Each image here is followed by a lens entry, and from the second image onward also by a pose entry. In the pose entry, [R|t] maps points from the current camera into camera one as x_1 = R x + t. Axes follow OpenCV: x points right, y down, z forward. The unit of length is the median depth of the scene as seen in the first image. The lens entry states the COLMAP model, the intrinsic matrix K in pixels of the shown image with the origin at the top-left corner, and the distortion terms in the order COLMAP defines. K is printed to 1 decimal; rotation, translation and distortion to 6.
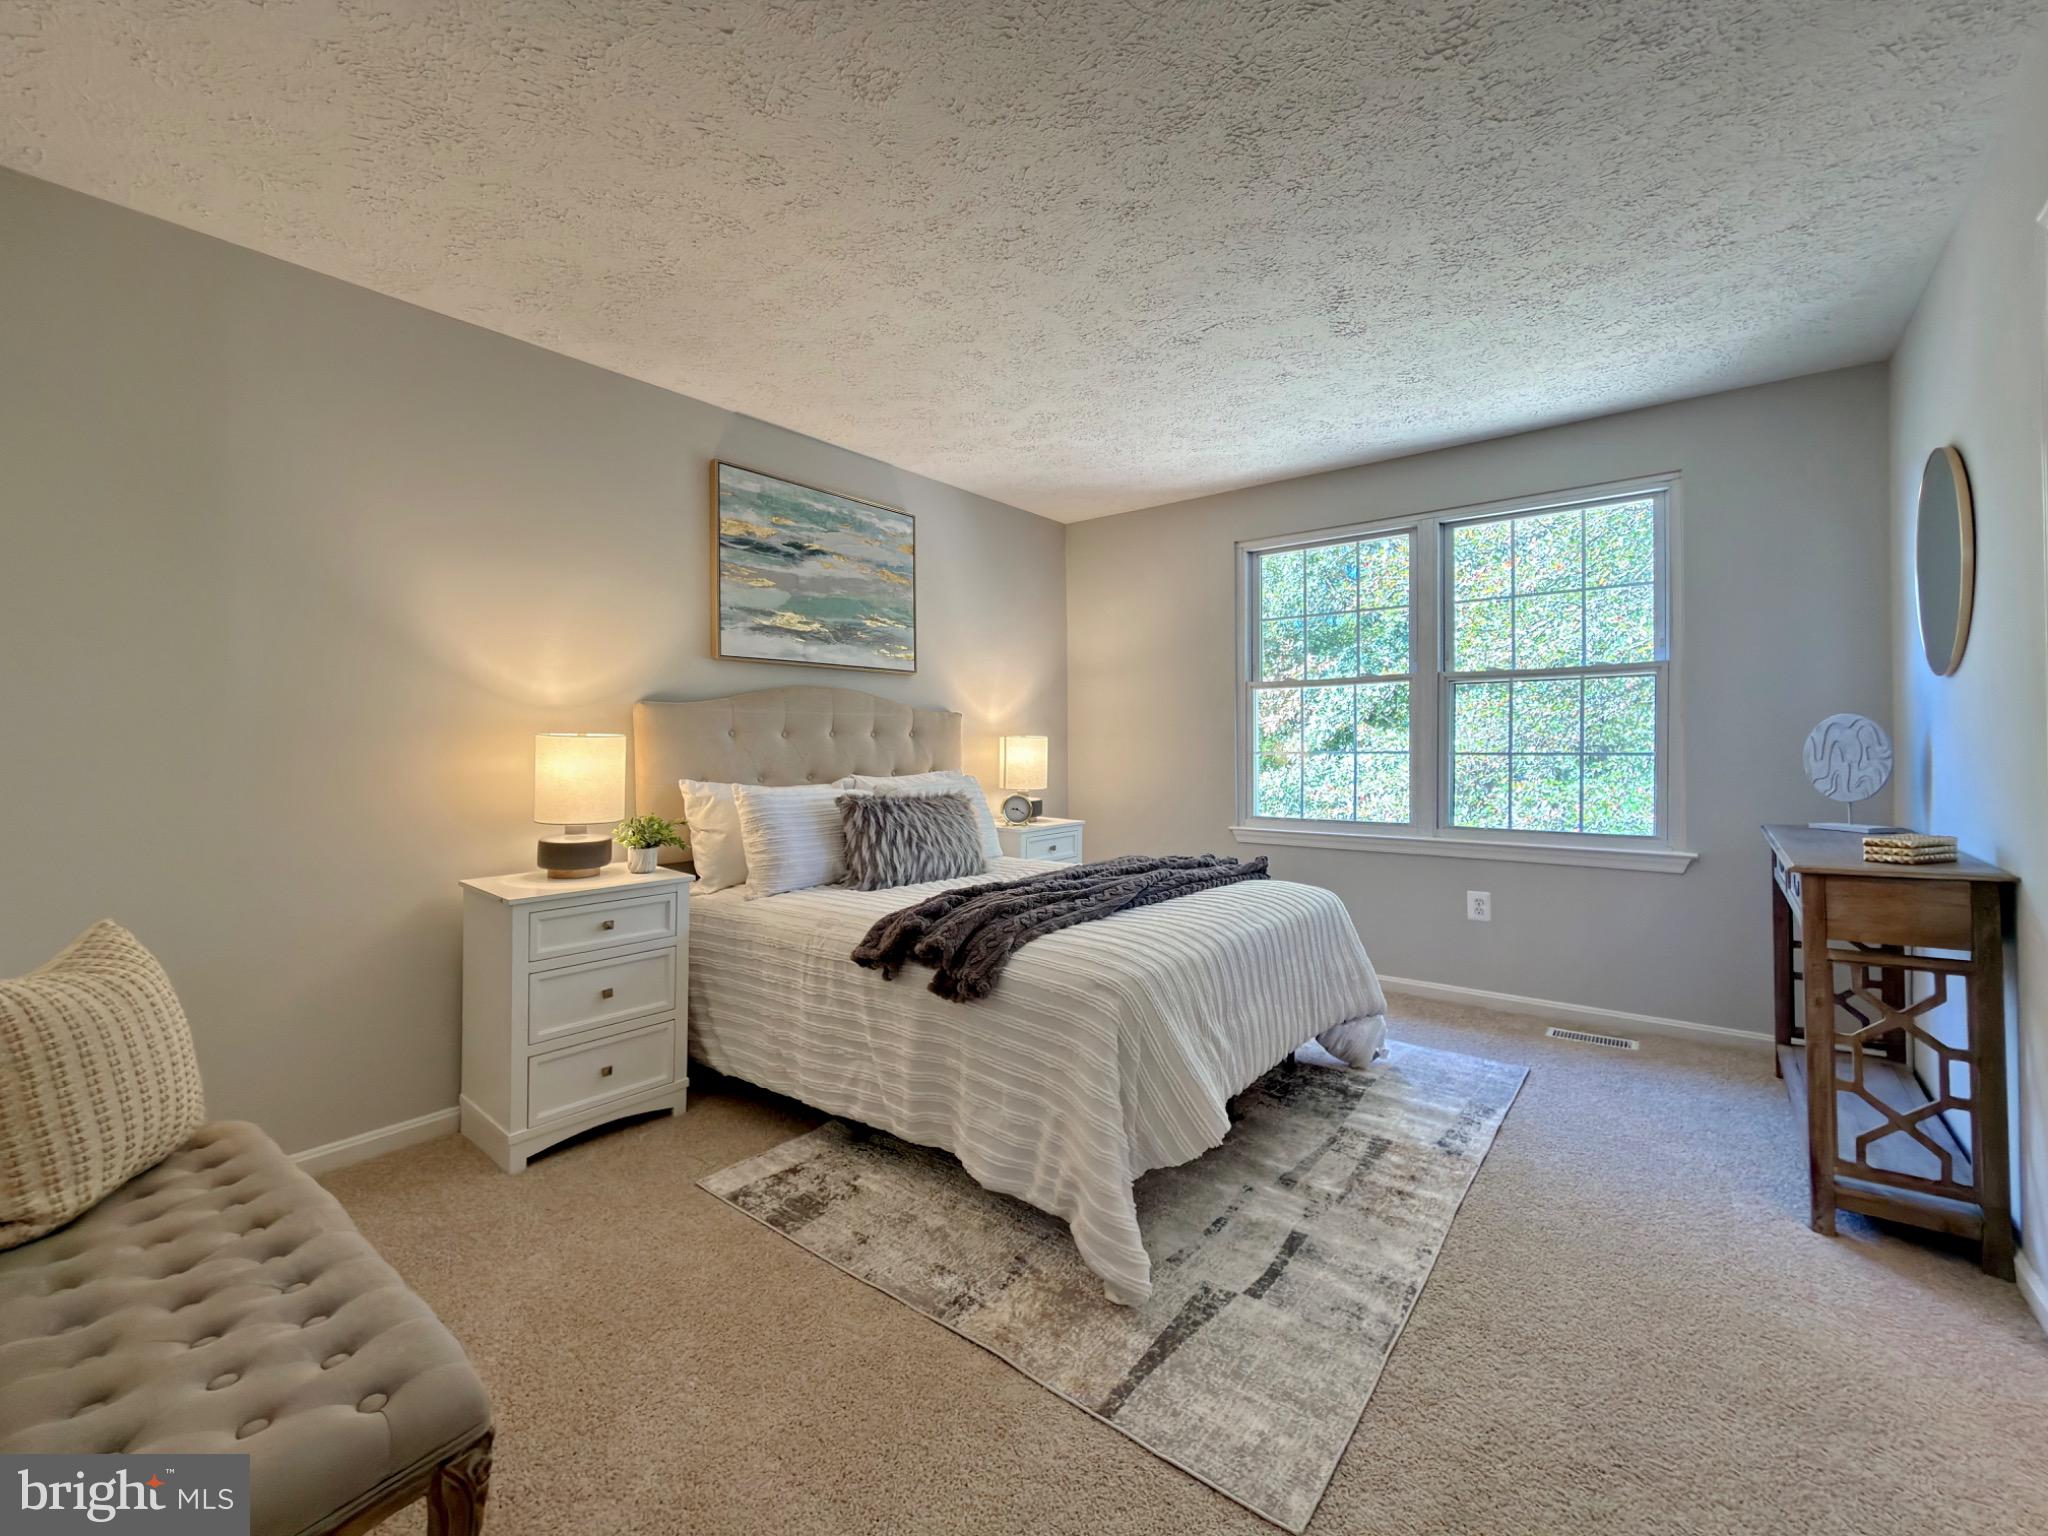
lens RADIAL K [[814.3, 0, 1033.5], [0, 814.3, 717.6], [0, 0, 1]] dist [-0.001049, 0.000001]
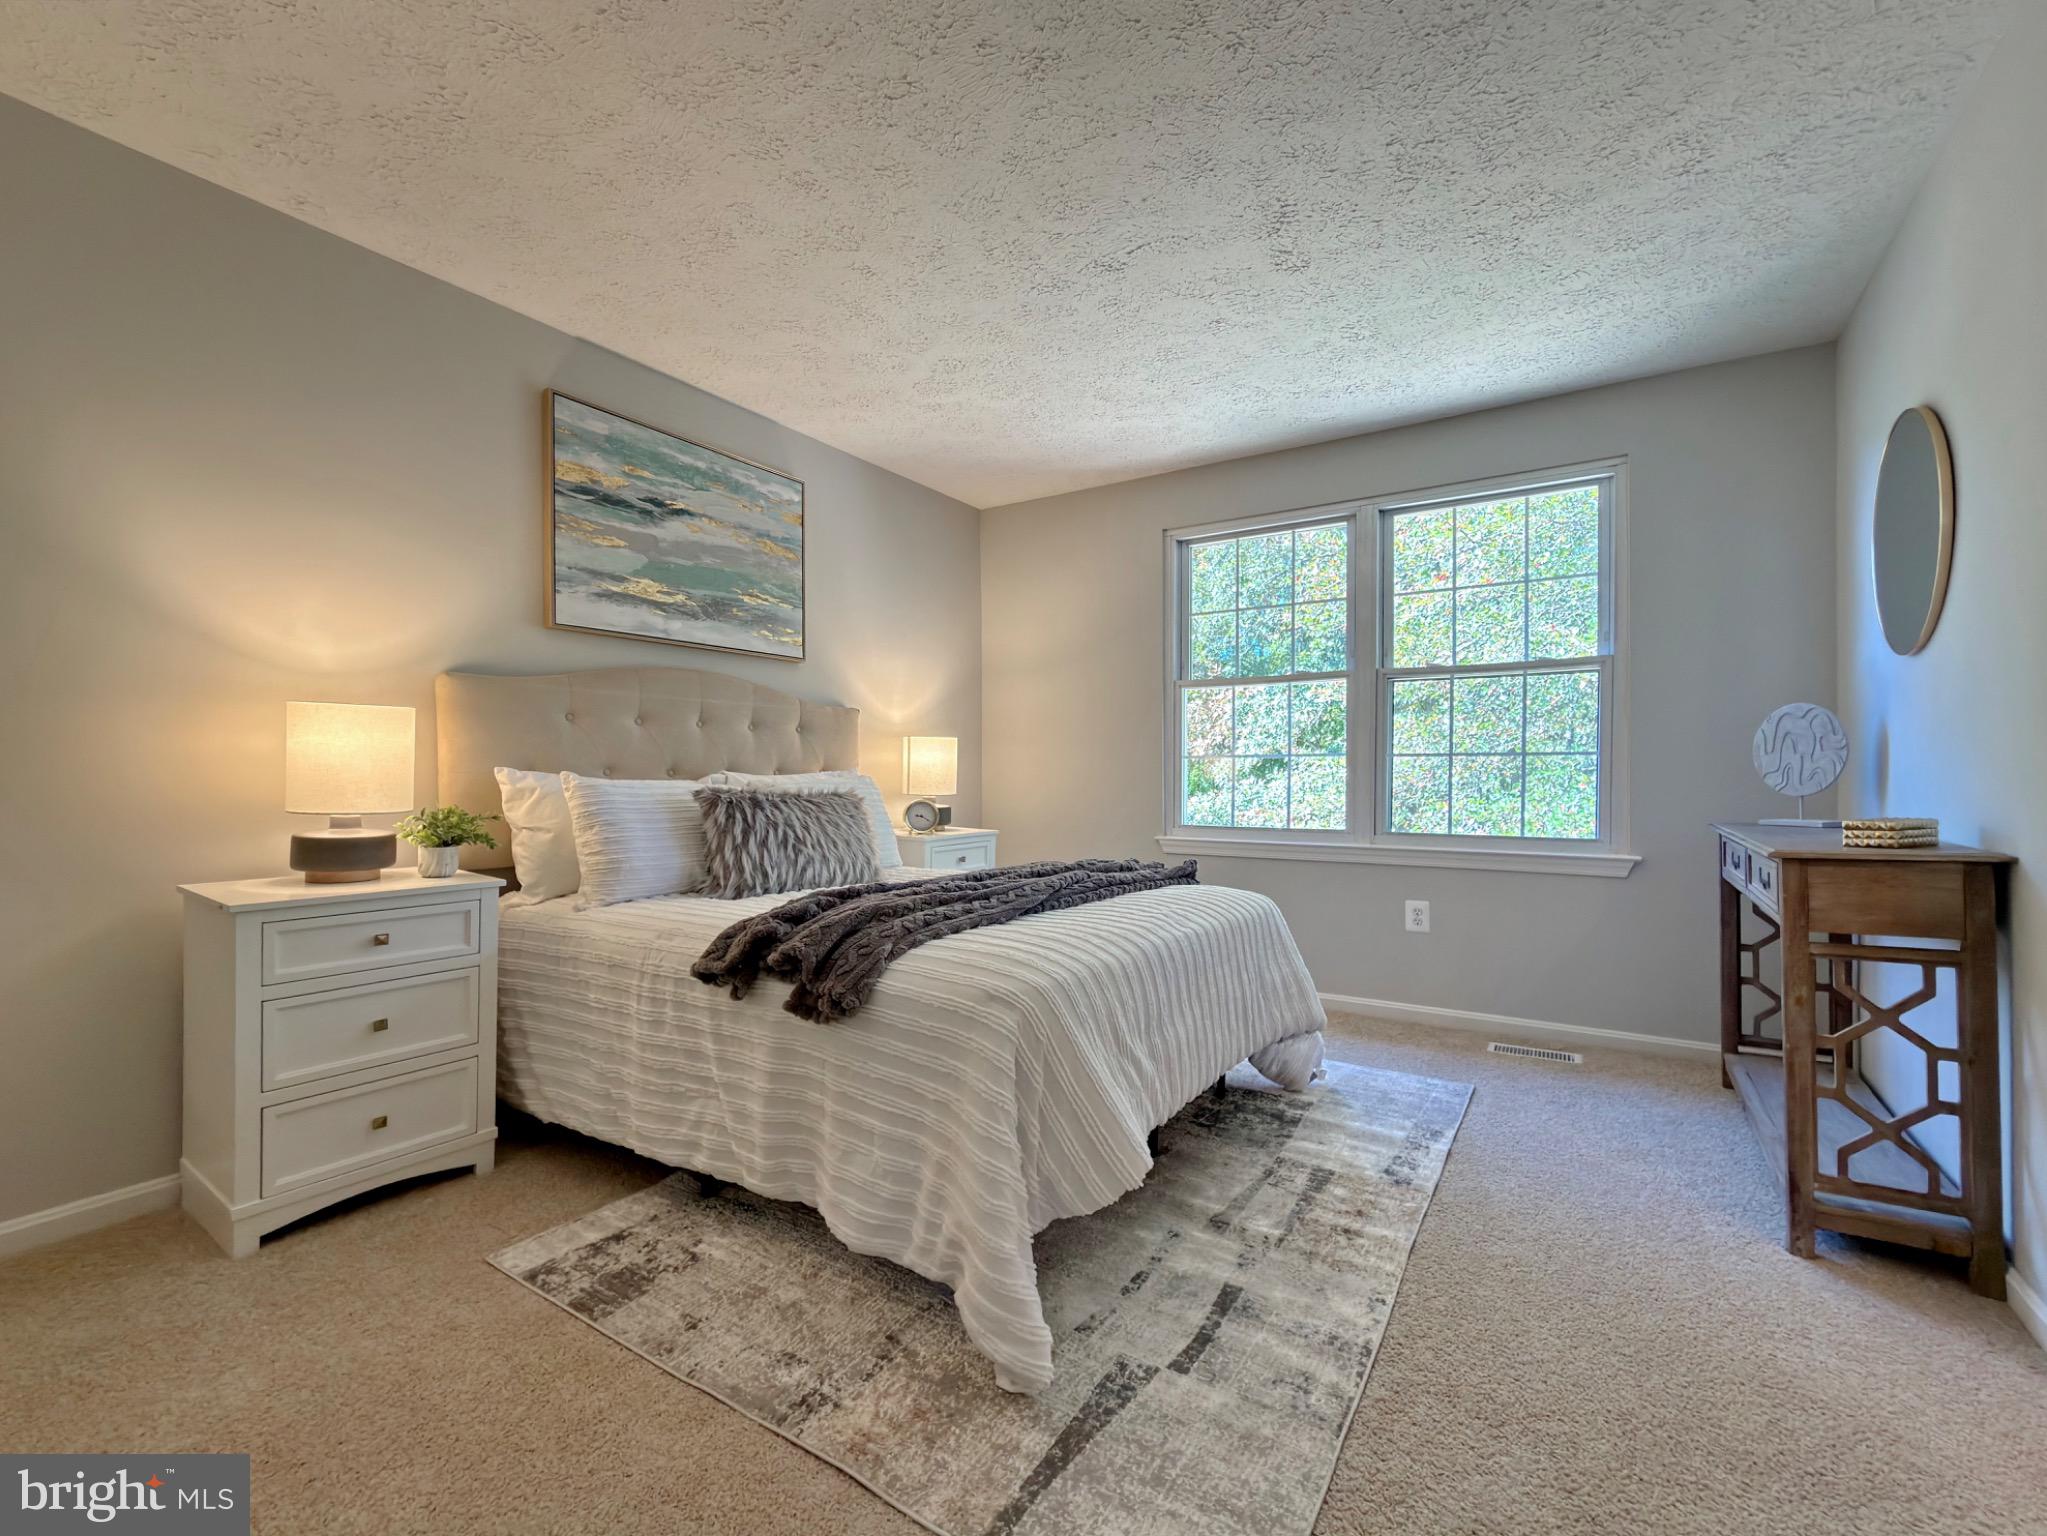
lens RADIAL K [[827.7, 0, 1026.2], [0, 827.7, 765.9], [0, 0, 1]] dist [-0.000772, 0.000047]
pose [[0.996900, 0.000387, 0.078679, 0.032989], [-0.001918, 0.999810, 0.019384, 0.057377], [-0.078657, -0.019475, 0.996711, 0.125596]]
